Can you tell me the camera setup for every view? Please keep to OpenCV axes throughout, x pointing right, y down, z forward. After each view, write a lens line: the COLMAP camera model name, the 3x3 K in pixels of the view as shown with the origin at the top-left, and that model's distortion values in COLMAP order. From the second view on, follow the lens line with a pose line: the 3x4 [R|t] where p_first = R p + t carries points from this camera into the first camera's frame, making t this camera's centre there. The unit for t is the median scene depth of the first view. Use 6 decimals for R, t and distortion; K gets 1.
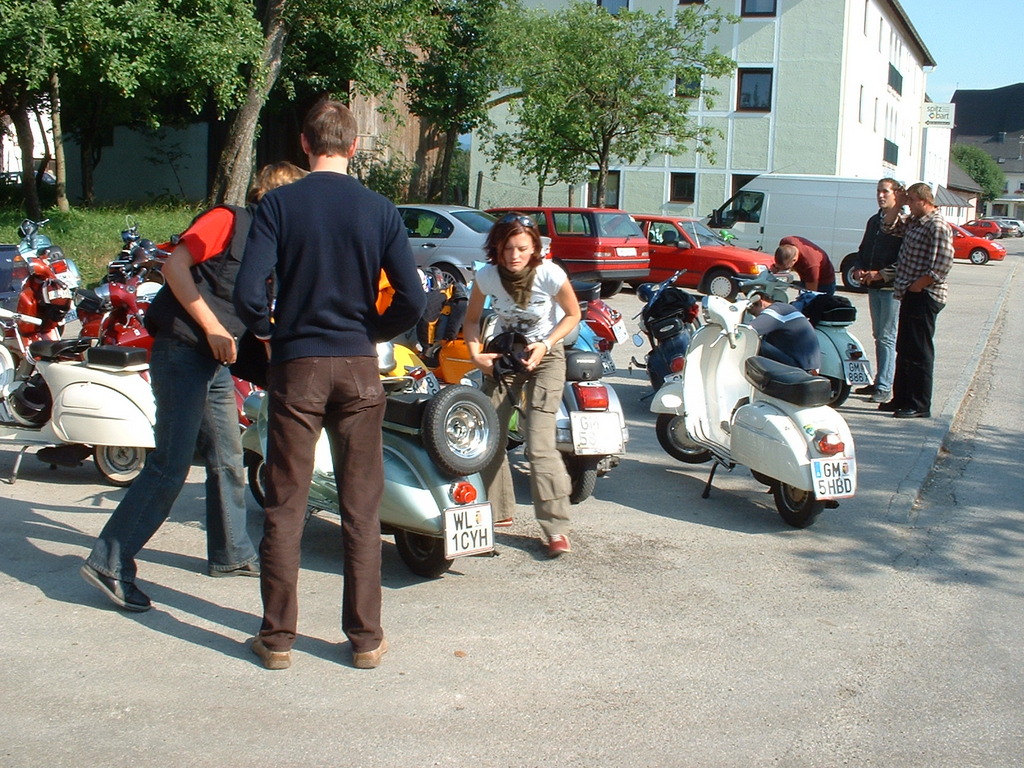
lens RADIAL K [[1253.7, 0, 511.0], [0, 1253.7, 364.3], [0, 0, 1]] dist [-0.208916, 0.237026]
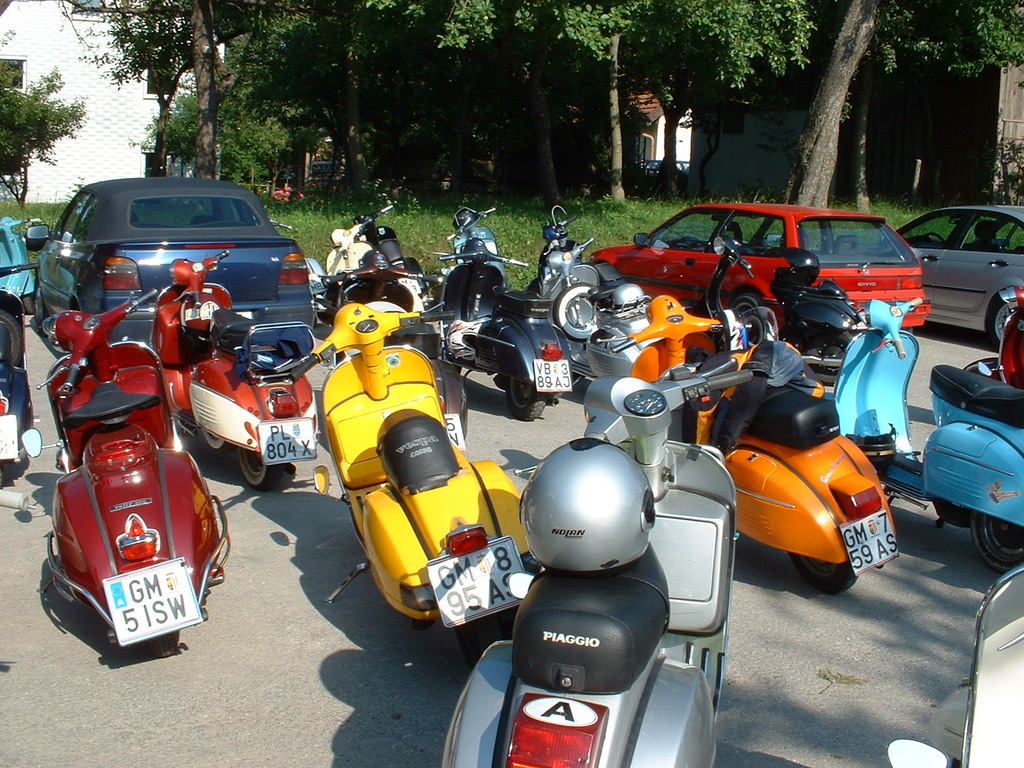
lens RADIAL K [[1253.7, 0, 511.0], [0, 1253.7, 364.3], [0, 0, 1]] dist [-0.208916, 0.237026]
pose [[0.831643, 0.083887, -0.548938, 0.066271], [-0.083355, 0.996182, 0.025950, -0.024835], [0.549019, 0.024175, 0.835460, 0.204357]]
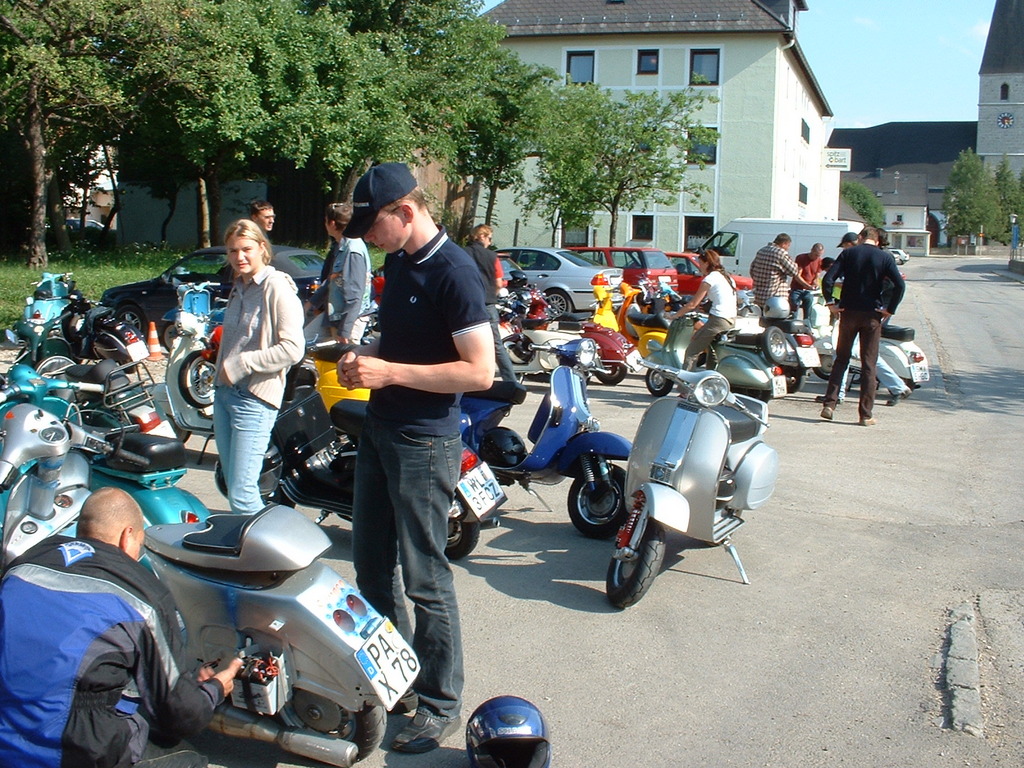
lens RADIAL K [[1253.7, 0, 511.0], [0, 1253.7, 364.3], [0, 0, 1]] dist [-0.208916, 0.237026]
pose [[0.995075, -0.021688, 0.096725, -0.171727], [0.024492, 0.999311, -0.027888, 0.030600], [-0.096054, 0.030120, 0.994920, -0.281424]]
